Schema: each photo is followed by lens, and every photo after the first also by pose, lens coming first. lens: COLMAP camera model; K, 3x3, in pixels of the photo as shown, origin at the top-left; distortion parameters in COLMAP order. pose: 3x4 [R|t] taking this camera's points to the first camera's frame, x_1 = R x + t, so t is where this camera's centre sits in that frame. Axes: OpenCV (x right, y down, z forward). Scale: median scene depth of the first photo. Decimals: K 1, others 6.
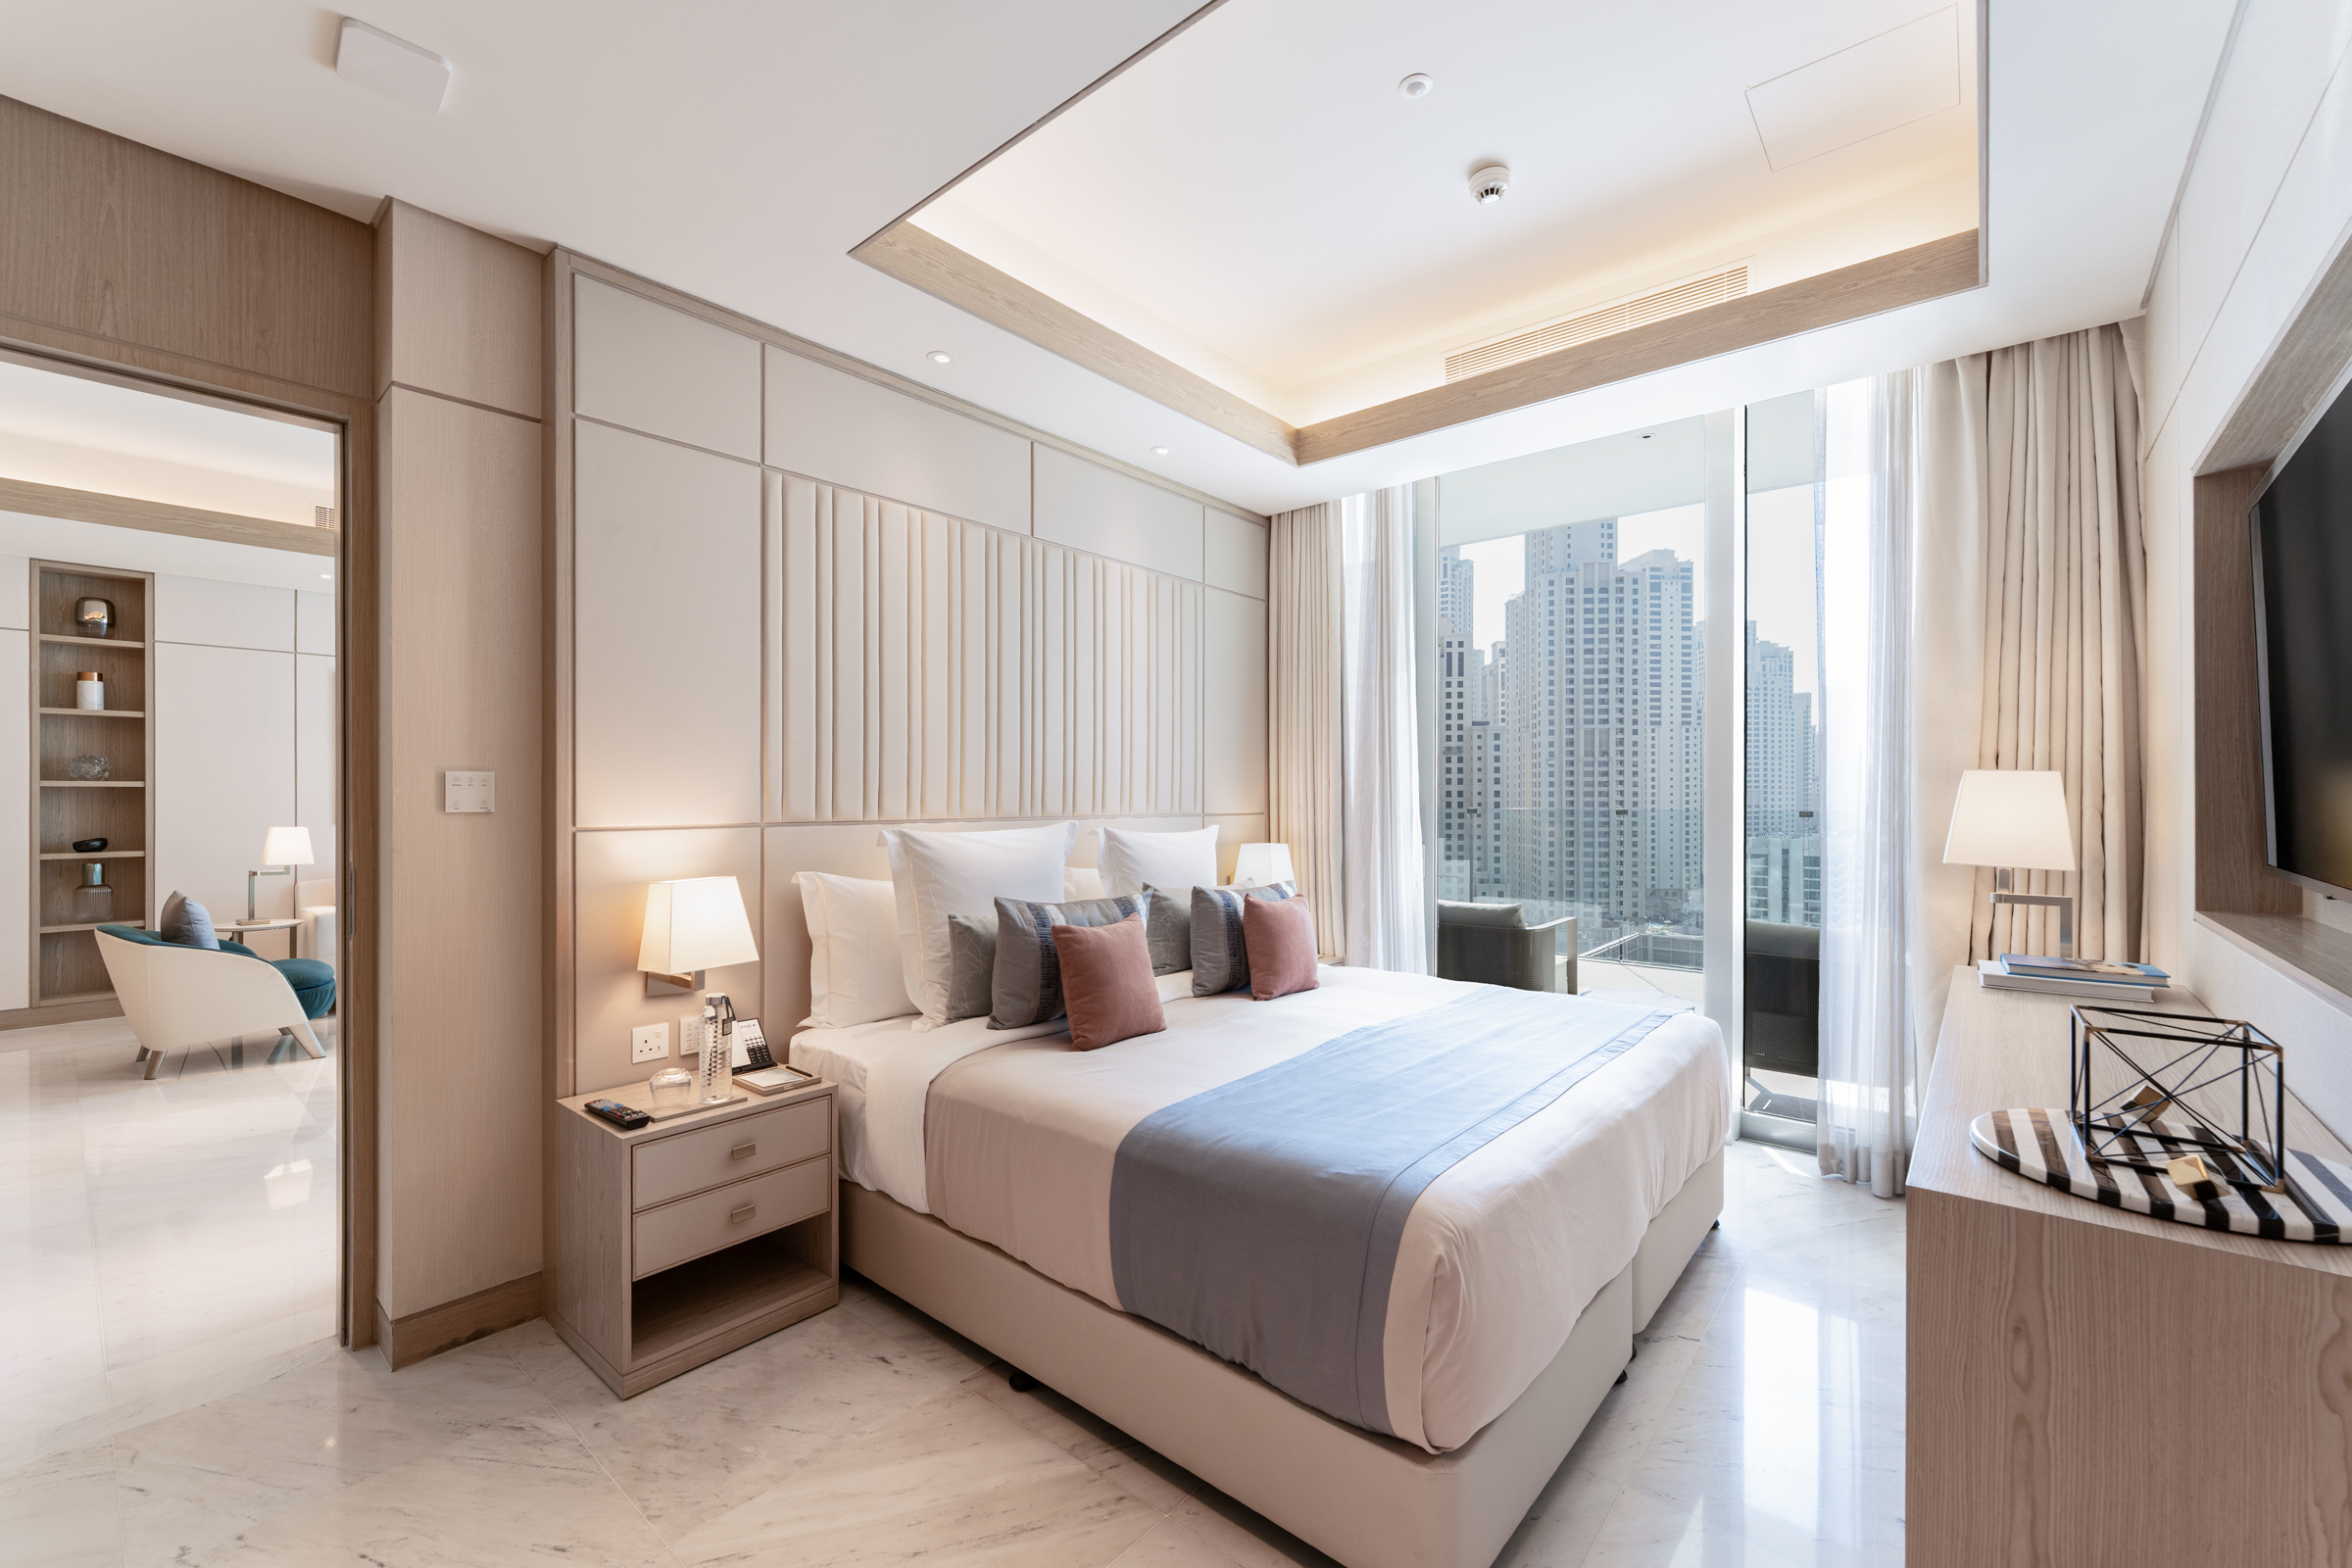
lens RADIAL K [[955.8, 0, 1181.2], [0, 955.8, 798.5], [0, 0, 1]] dist [-0.001244, -0.000122]
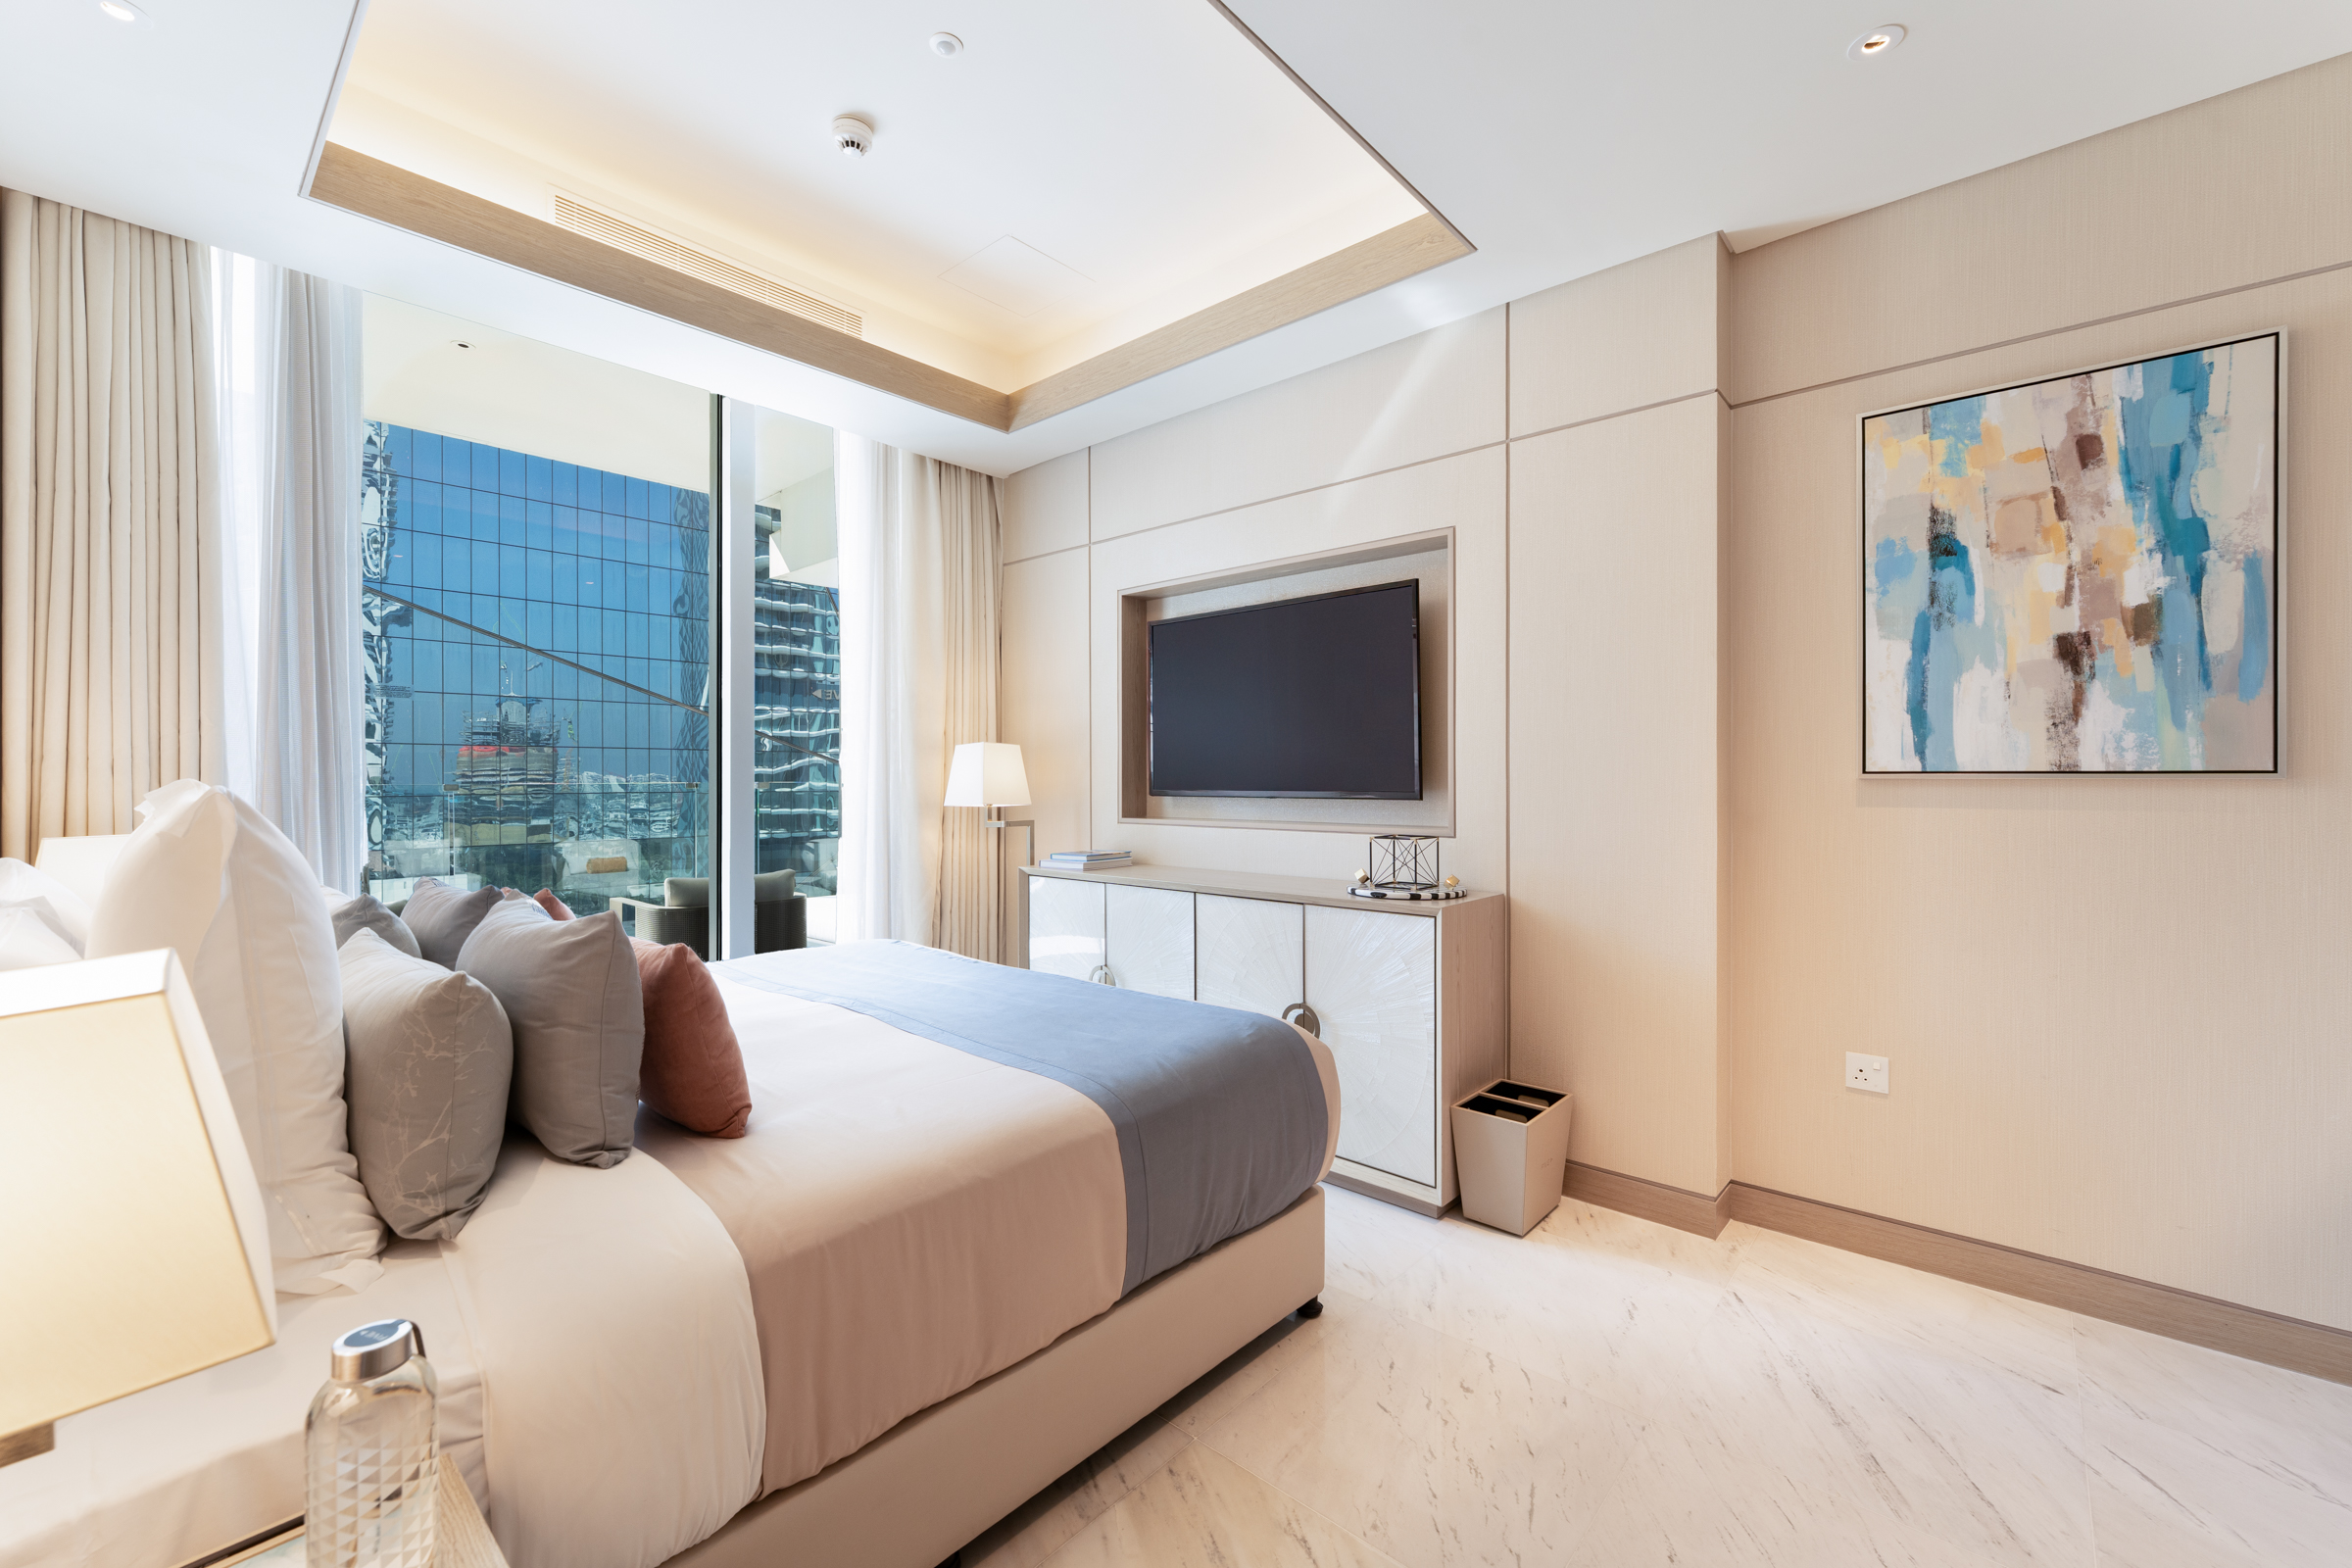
lens RADIAL K [[946.6, 0, 1176.0], [0, 946.6, 784.0], [0, 0, 1]] dist [-0.000104, -0.000010]
pose [[0.030368, -0.004669, 0.999528, -0.669119], [0.004287, 0.999981, 0.004541, 0.031220], [-0.999530, 0.004147, 0.030387, 0.646181]]
